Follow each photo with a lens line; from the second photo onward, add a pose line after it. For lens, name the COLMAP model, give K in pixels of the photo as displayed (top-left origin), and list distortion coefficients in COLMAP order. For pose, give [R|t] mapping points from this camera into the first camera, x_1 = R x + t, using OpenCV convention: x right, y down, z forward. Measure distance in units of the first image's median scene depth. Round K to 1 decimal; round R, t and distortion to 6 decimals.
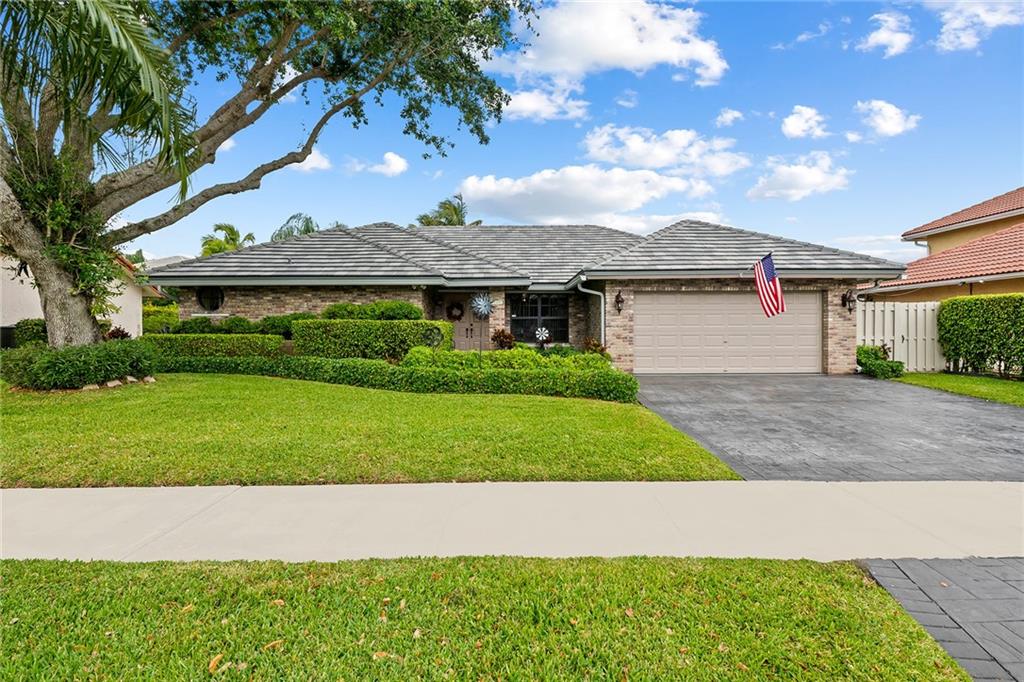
lens RADIAL K [[503.2, 0, 515.9], [0, 503.2, 340.8], [0, 0, 1]] dist [0.002702, -0.000778]
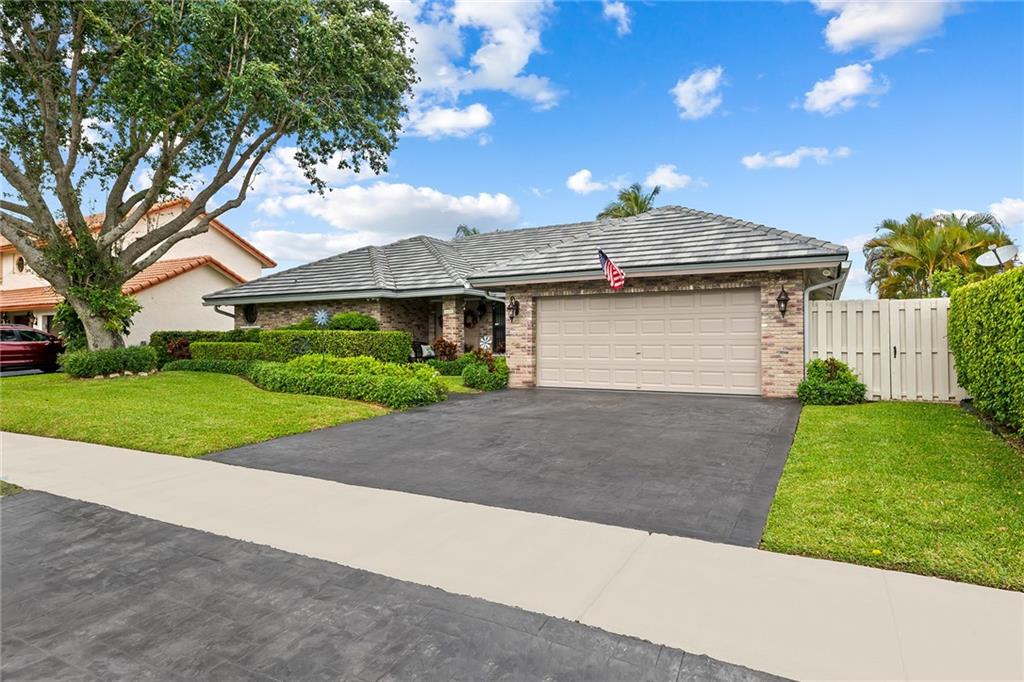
lens RADIAL K [[603.8, 0, 511.7], [0, 603.8, 339.4], [0, 0, 1]] dist [-0.006622, -0.002493]
pose [[0.869398, -0.000164, -0.494113, 0.816747], [-0.009463, 0.999811, -0.016983, -0.001938], [0.494023, 0.019441, 0.869232, 0.024478]]
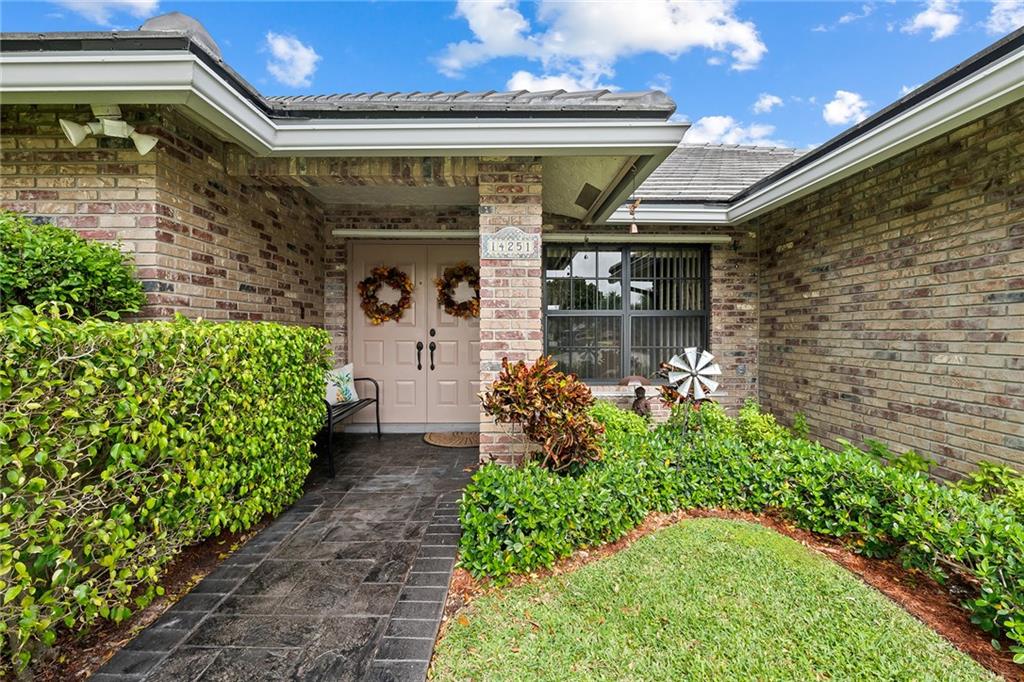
lens RADIAL K [[448.8, 0, 510.0], [0, 448.8, 338.3], [0, 0, 1]] dist [-0.000736, 0.000047]
pose [[0.999954, 0.004232, -0.008657, -0.044378], [-0.004268, 0.999982, -0.004155, -0.036963], [0.008639, 0.004192, 0.999954, 0.961461]]
